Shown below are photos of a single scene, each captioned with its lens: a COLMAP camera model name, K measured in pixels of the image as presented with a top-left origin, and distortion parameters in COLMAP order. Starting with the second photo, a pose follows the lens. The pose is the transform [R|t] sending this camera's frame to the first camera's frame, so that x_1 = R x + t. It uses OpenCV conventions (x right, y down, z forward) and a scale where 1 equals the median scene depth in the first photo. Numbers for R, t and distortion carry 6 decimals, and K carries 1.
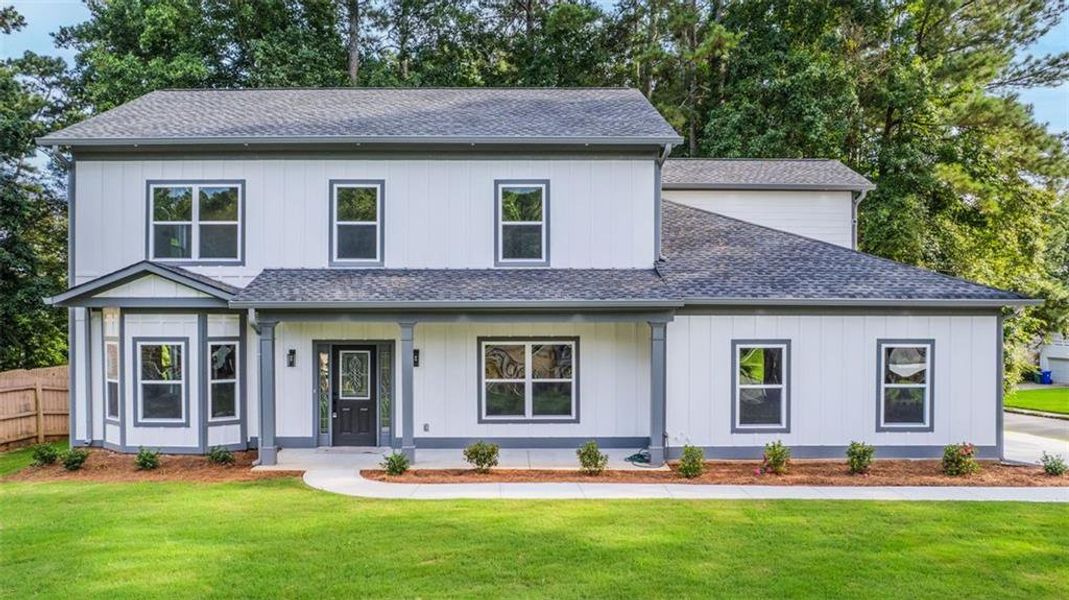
lens RADIAL K [[842.3, 0, 535.5], [0, 842.3, 325.6], [0, 0, 1]] dist [-0.047383, 0.001940]
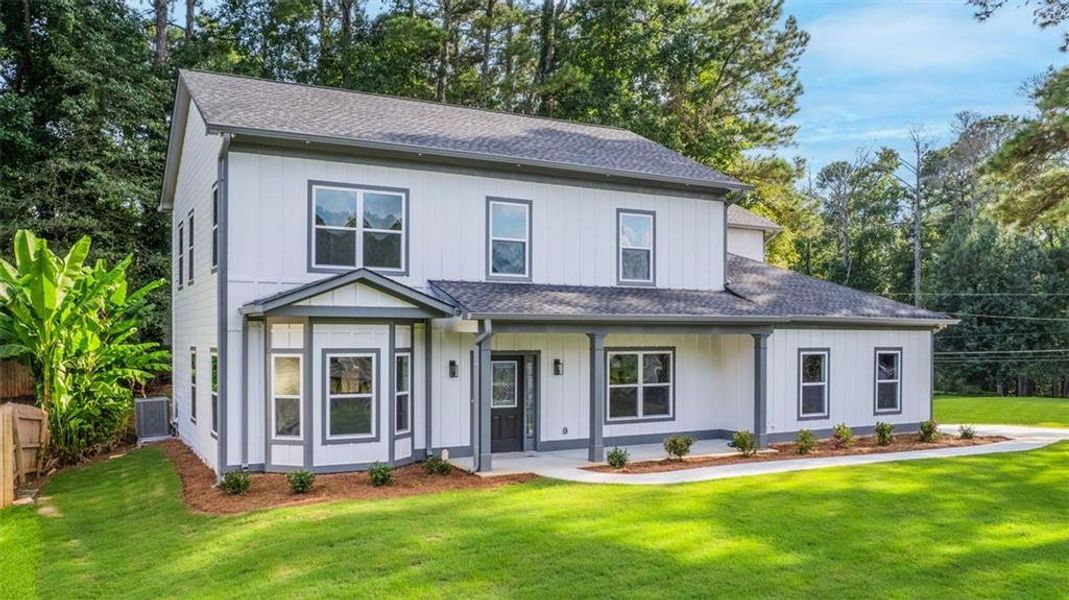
lens RADIAL K [[934.3, 0, 535.4], [0, 934.3, 322.4], [0, 0, 1]] dist [-0.047505, 0.000908]
pose [[0.862229, 0.009622, 0.506428, -0.777437], [-0.000870, 0.999846, -0.017515, 0.002351], [-0.506518, 0.014661, 0.862104, -0.022603]]
